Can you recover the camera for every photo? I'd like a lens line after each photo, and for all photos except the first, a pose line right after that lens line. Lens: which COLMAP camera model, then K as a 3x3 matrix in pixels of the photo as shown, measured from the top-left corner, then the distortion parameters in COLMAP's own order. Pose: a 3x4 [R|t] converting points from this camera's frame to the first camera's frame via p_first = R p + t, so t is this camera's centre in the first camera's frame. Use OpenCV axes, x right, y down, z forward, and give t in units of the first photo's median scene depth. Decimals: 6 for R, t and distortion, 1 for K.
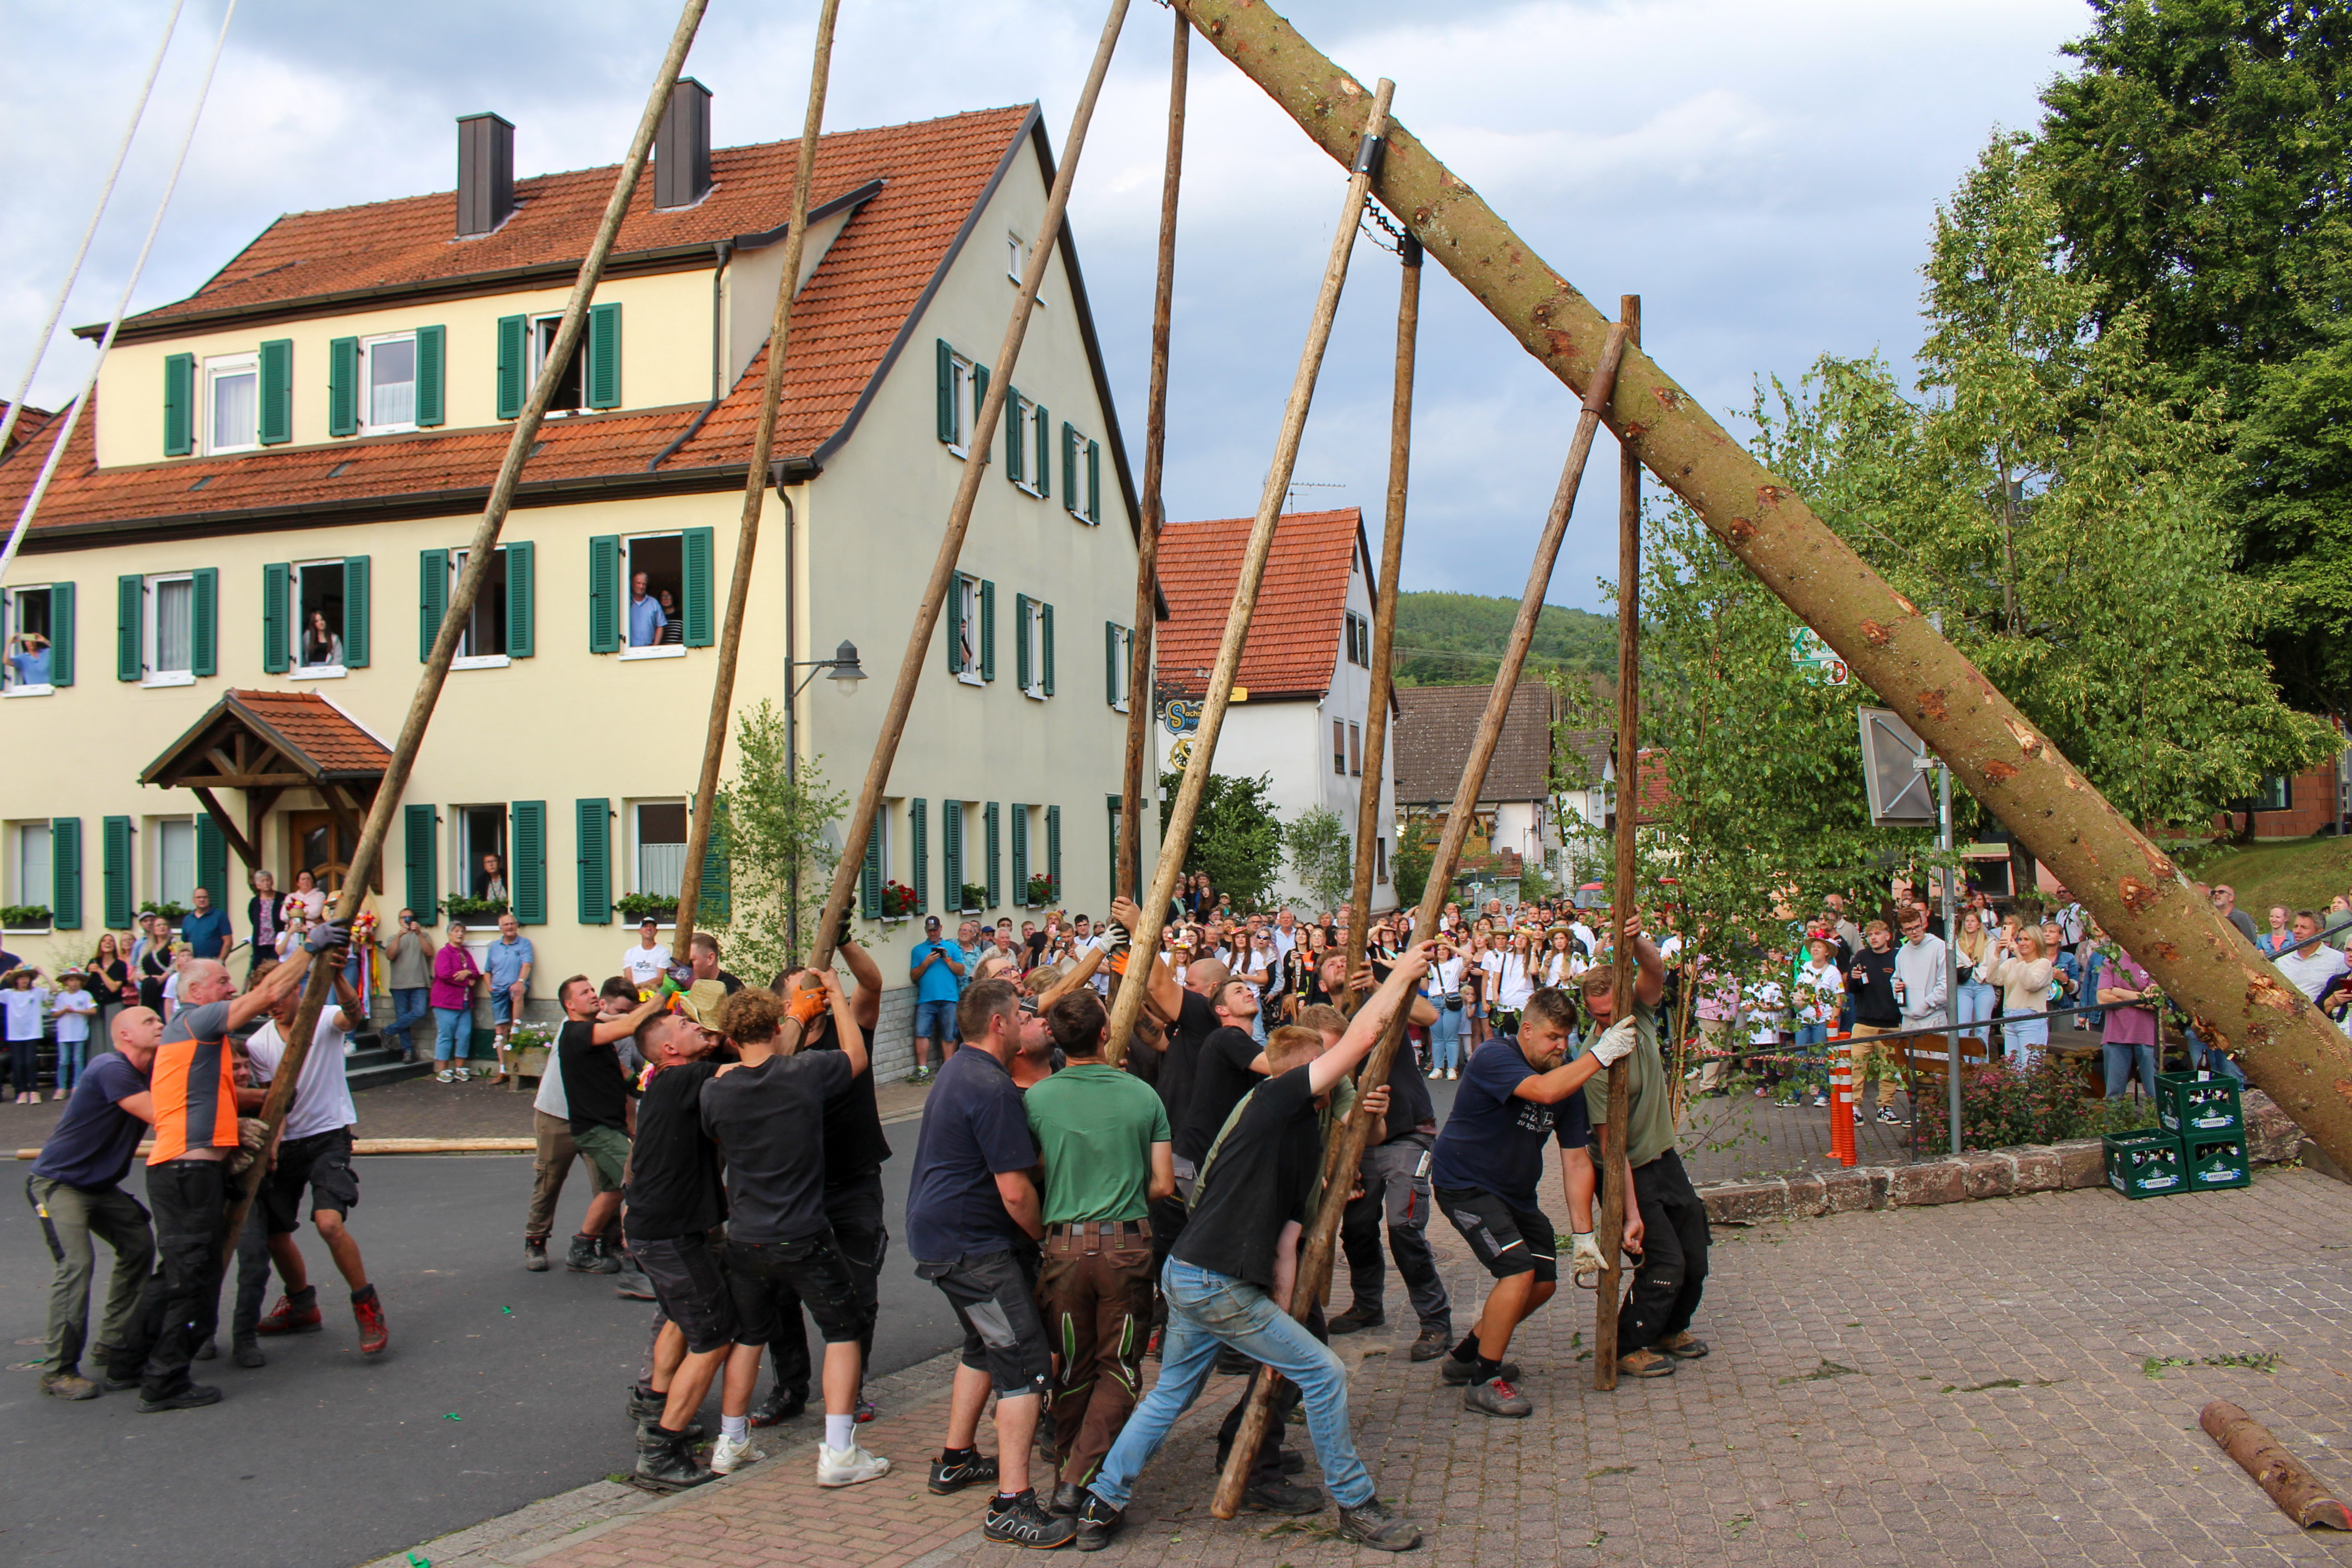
lens RADIAL K [[1953.6, 0, 1176.0], [0, 1953.6, 784.0], [0, 0, 1]] dist [-0.160513, 0.139004]
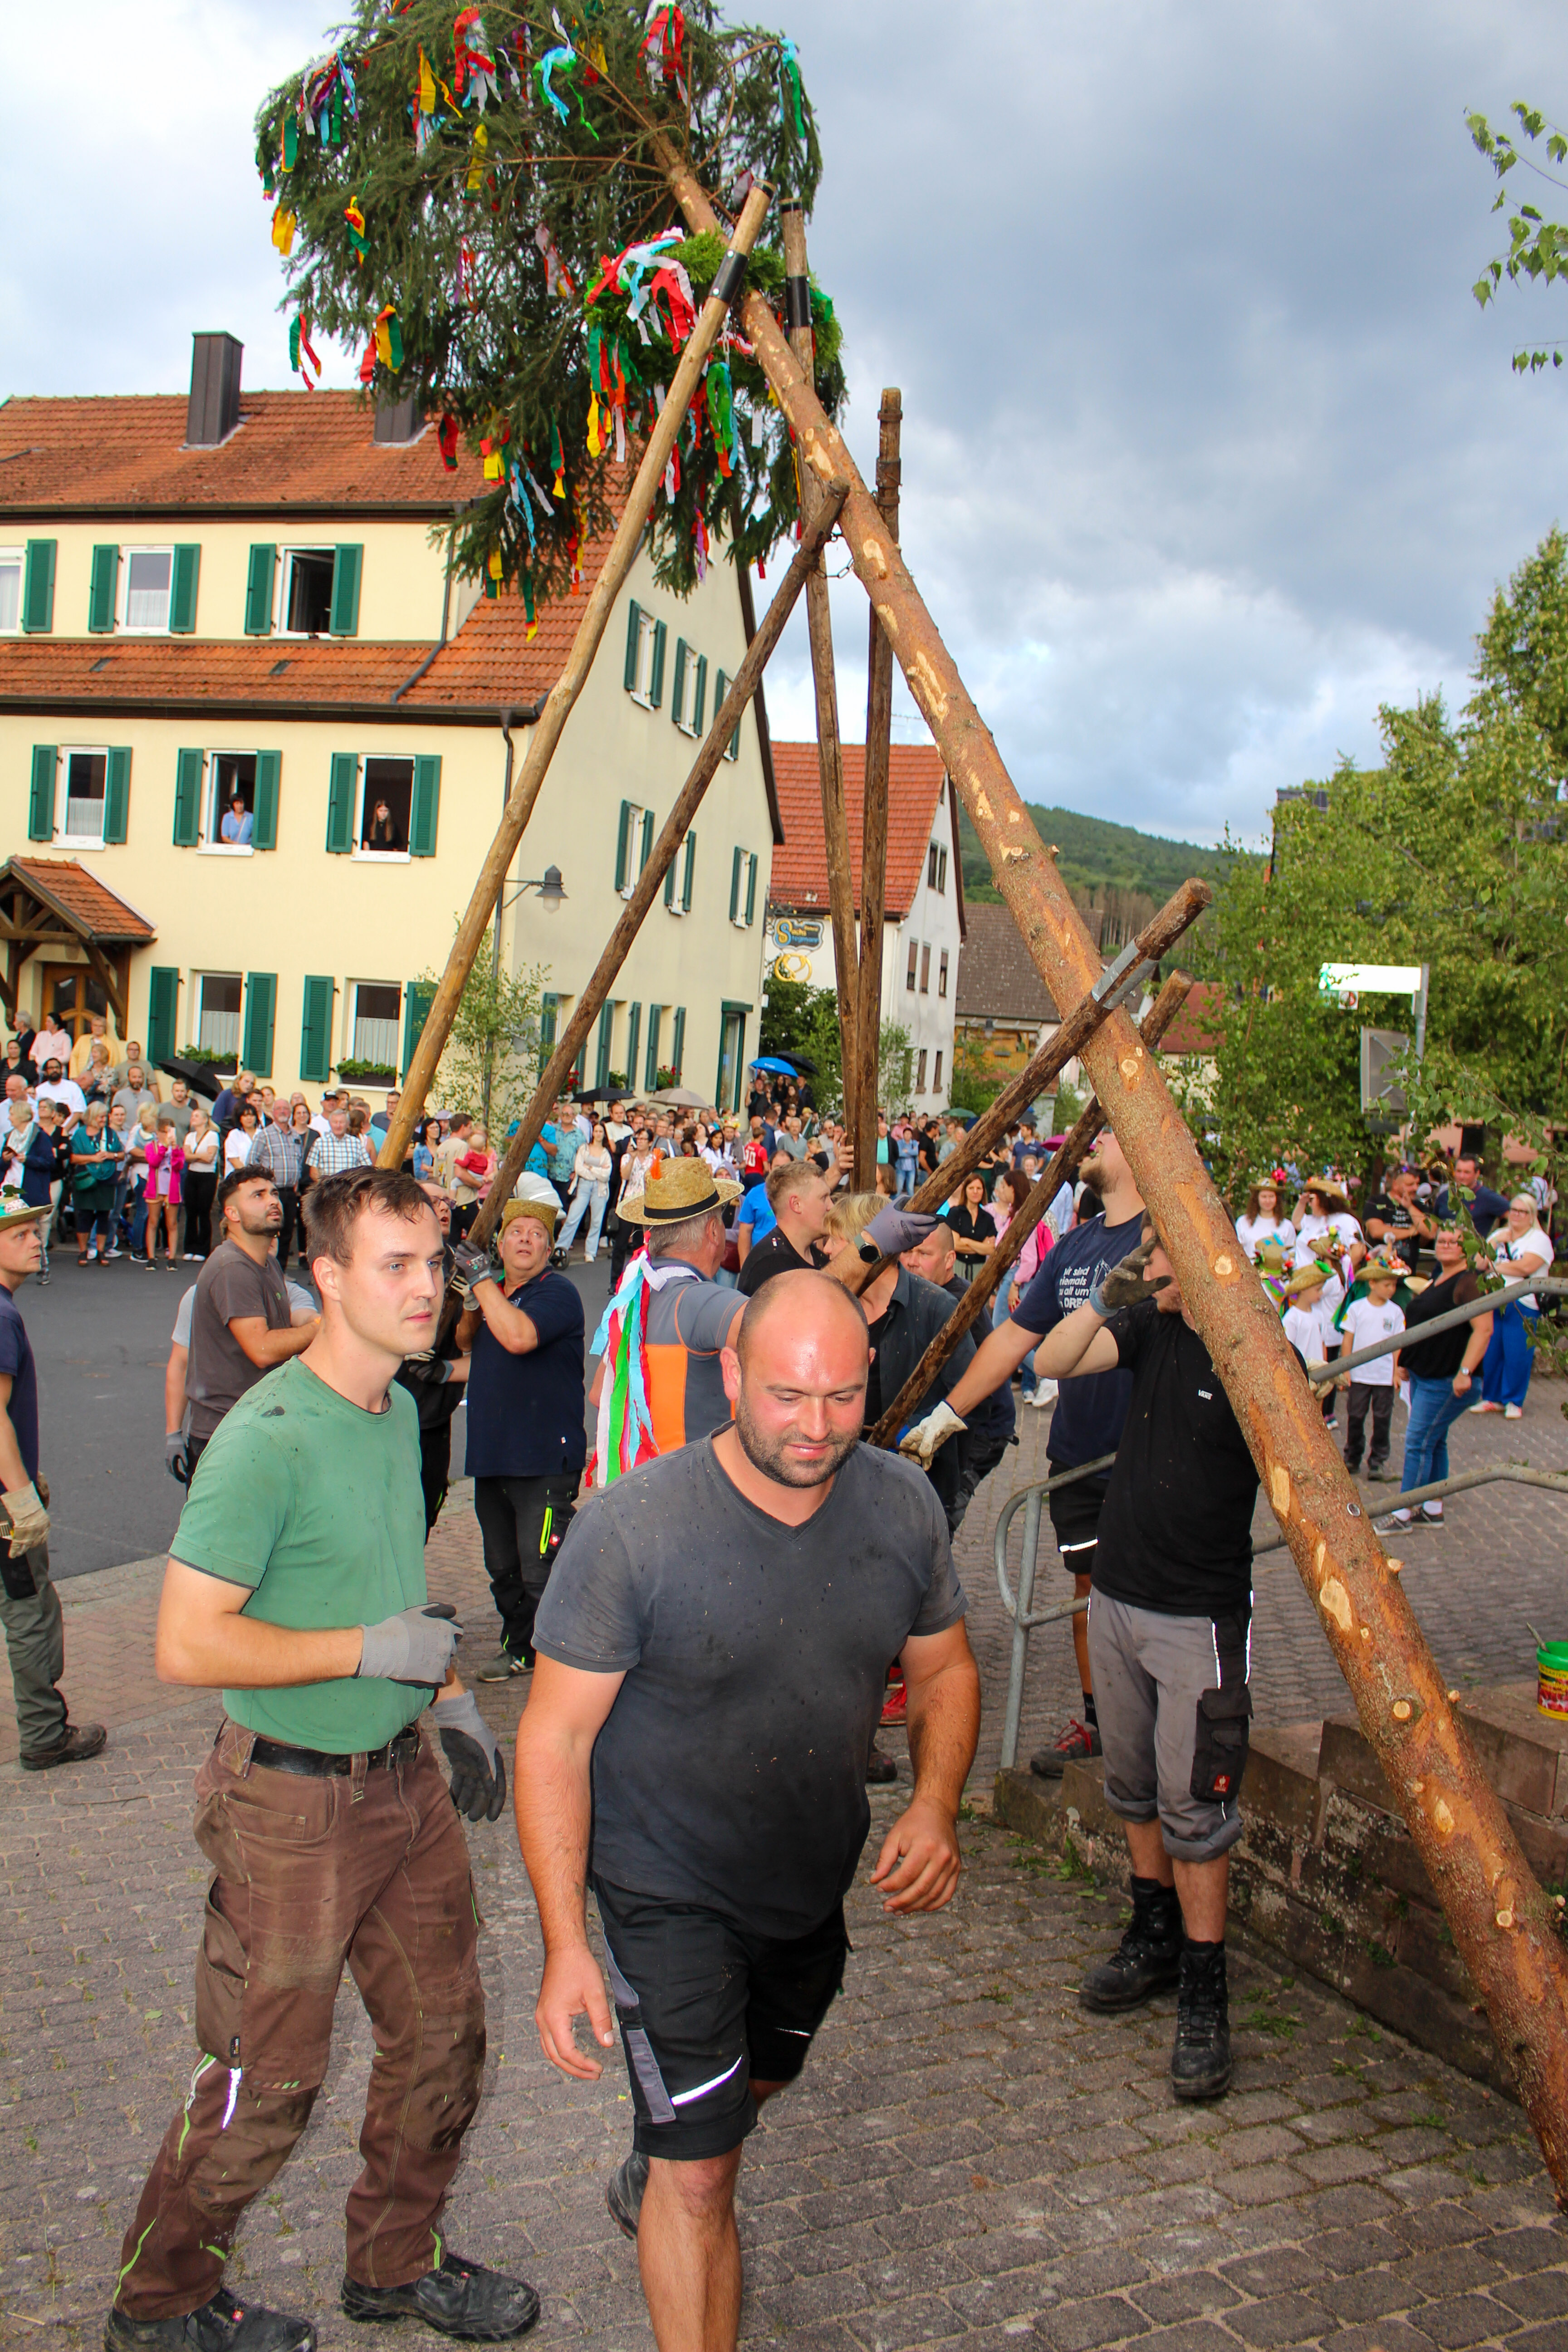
lens RADIAL K [[1953.6, 0, 809.4], [0, 1953.6, 1200.3], [0, 0, 1]] dist [-0.160513, 0.139004]
pose [[0.994154, 0.089304, 0.060691, -0.059614], [-0.095867, 0.988659, 0.115600, -0.020743], [-0.049679, -0.120742, 0.991440, -0.194774]]
